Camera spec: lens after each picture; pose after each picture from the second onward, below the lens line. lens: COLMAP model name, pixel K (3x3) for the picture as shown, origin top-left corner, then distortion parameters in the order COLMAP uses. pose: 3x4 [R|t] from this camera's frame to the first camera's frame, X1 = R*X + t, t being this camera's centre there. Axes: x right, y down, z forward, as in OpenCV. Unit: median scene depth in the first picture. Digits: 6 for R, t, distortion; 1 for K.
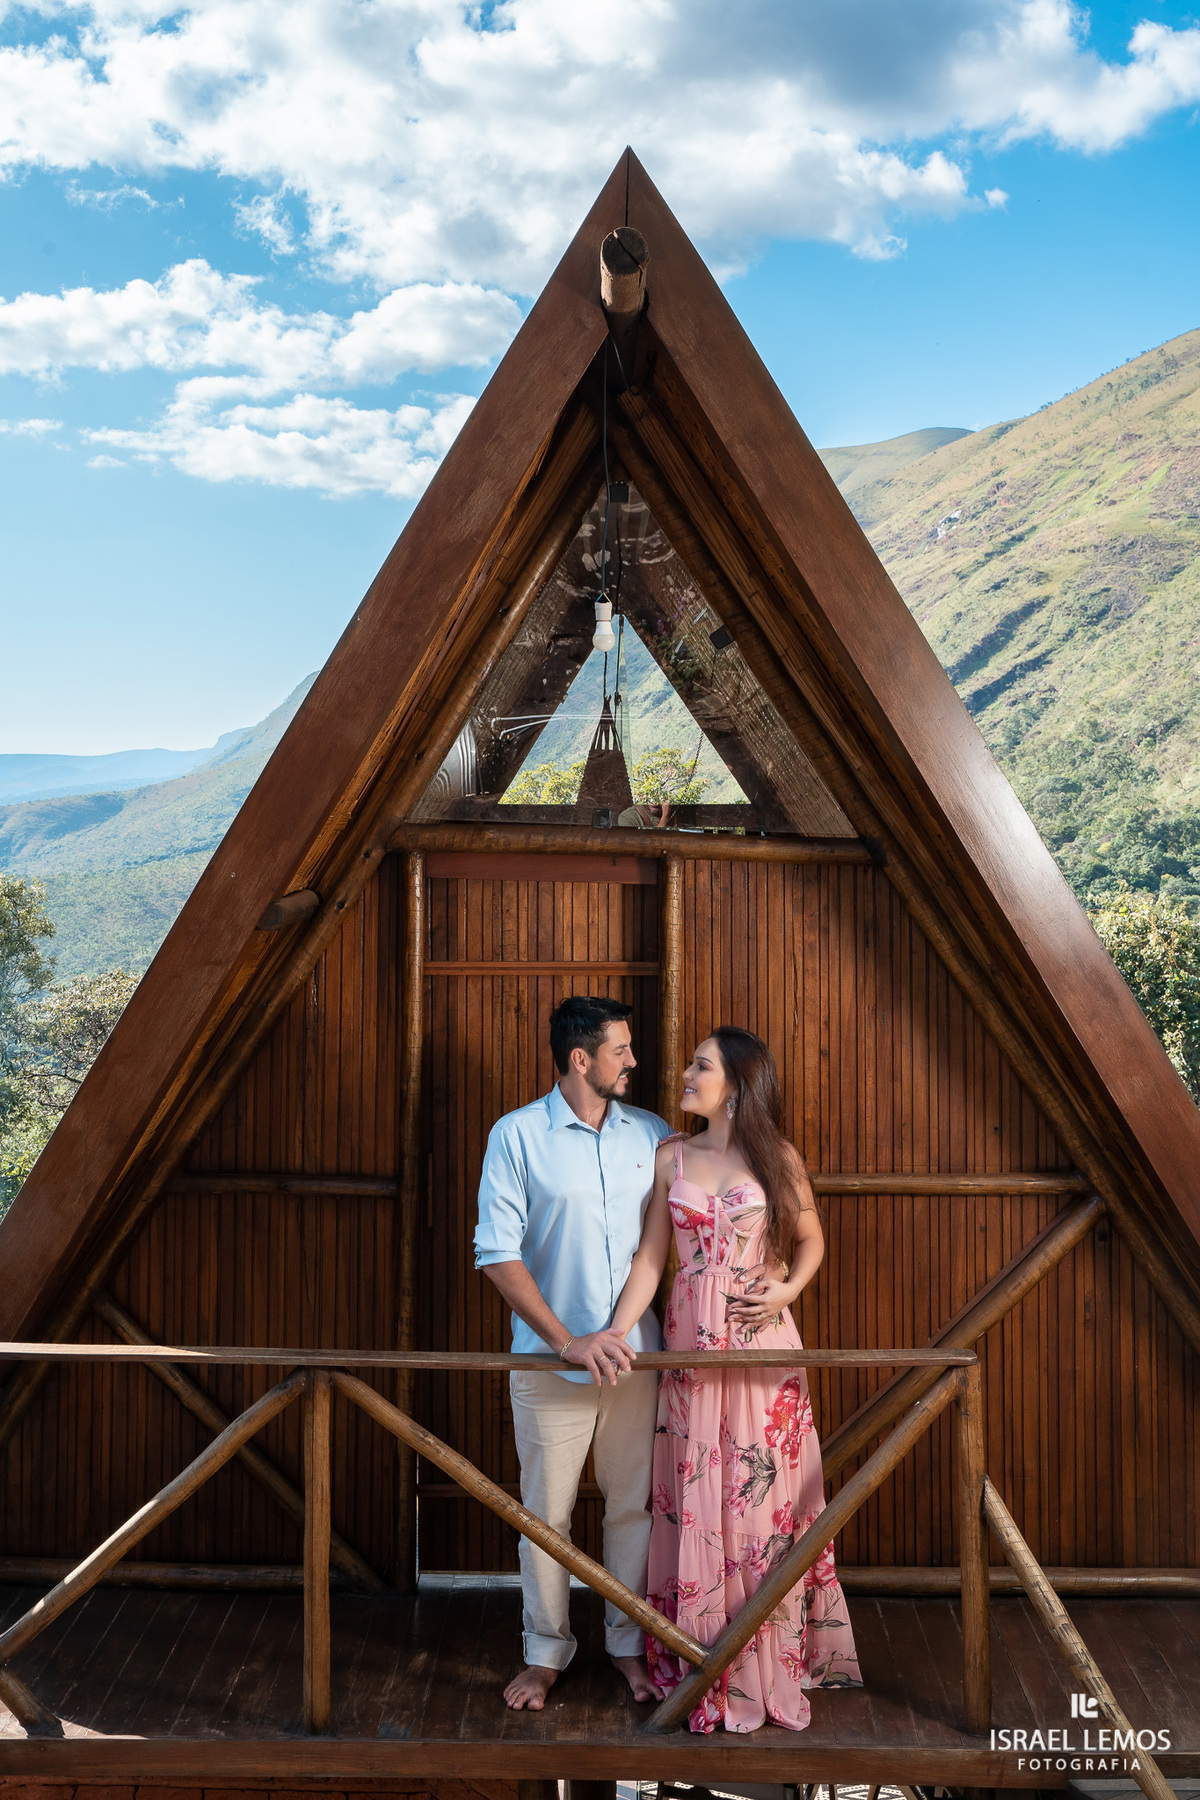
lens RADIAL K [[2142.6, 0, 617.6], [0, 2142.6, 903.9], [0, 0, 1]] dist [0.033654, 0.000000]
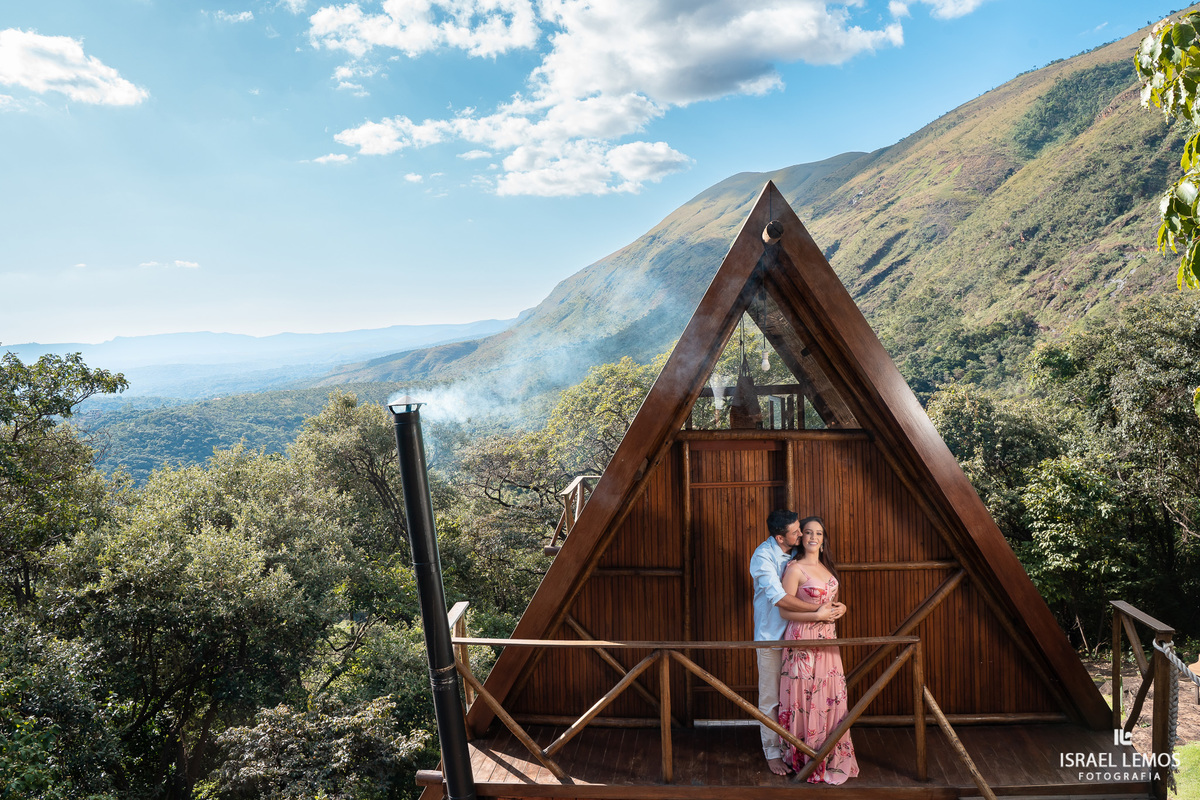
lens RADIAL K [[1019.0, 0, 599.2], [0, 1019.0, 391.9], [0, 0, 1]] dist [-0.098770, 0.058773]
pose [[0.994233, -0.036459, -0.100854, -0.071742], [0.037874, 0.999209, 0.012156, -0.099339], [0.100331, -0.015906, 0.994827, -0.199457]]
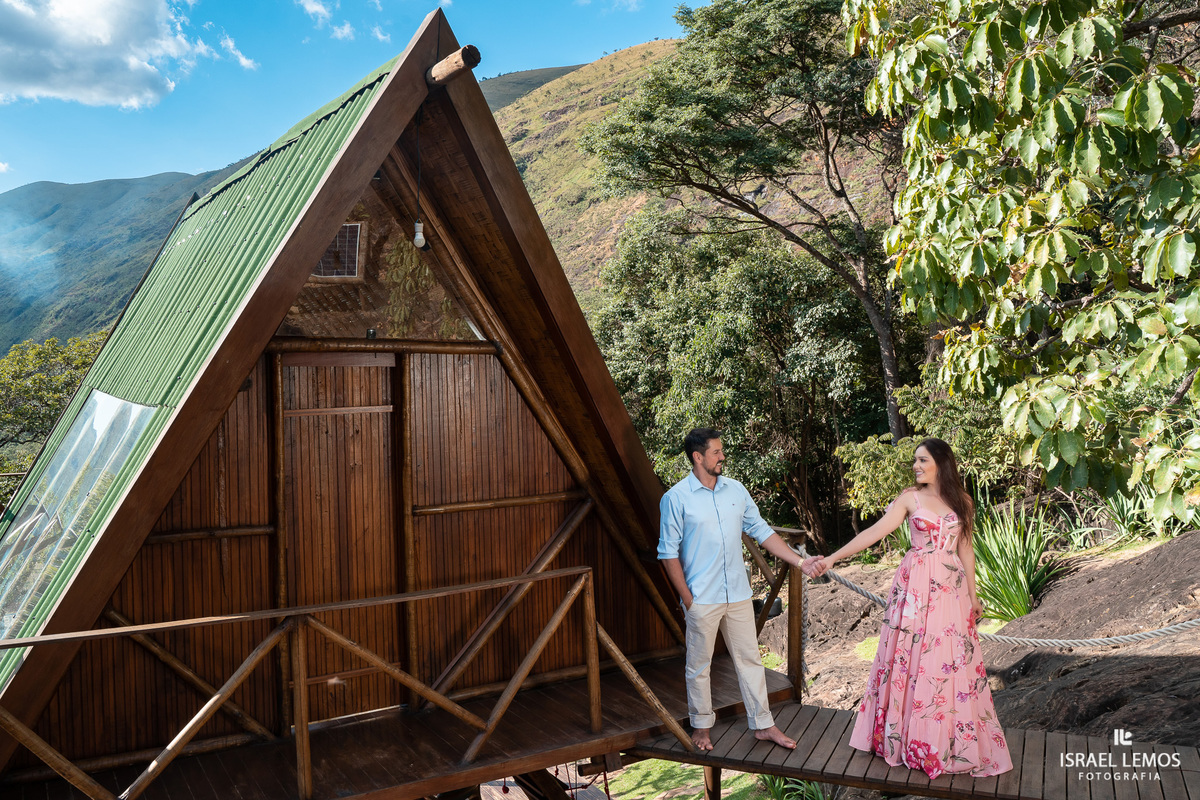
lens RADIAL K [[1053.0, 0, 603.4], [0, 1053.0, 391.8], [0, 0, 1]] dist [-0.059083, 0.002079]
pose [[0.848412, -0.039052, 0.527893, -0.341670], [0.049990, 0.998729, -0.006460, 0.031115], [-0.526970, 0.031870, 0.849286, 0.050357]]
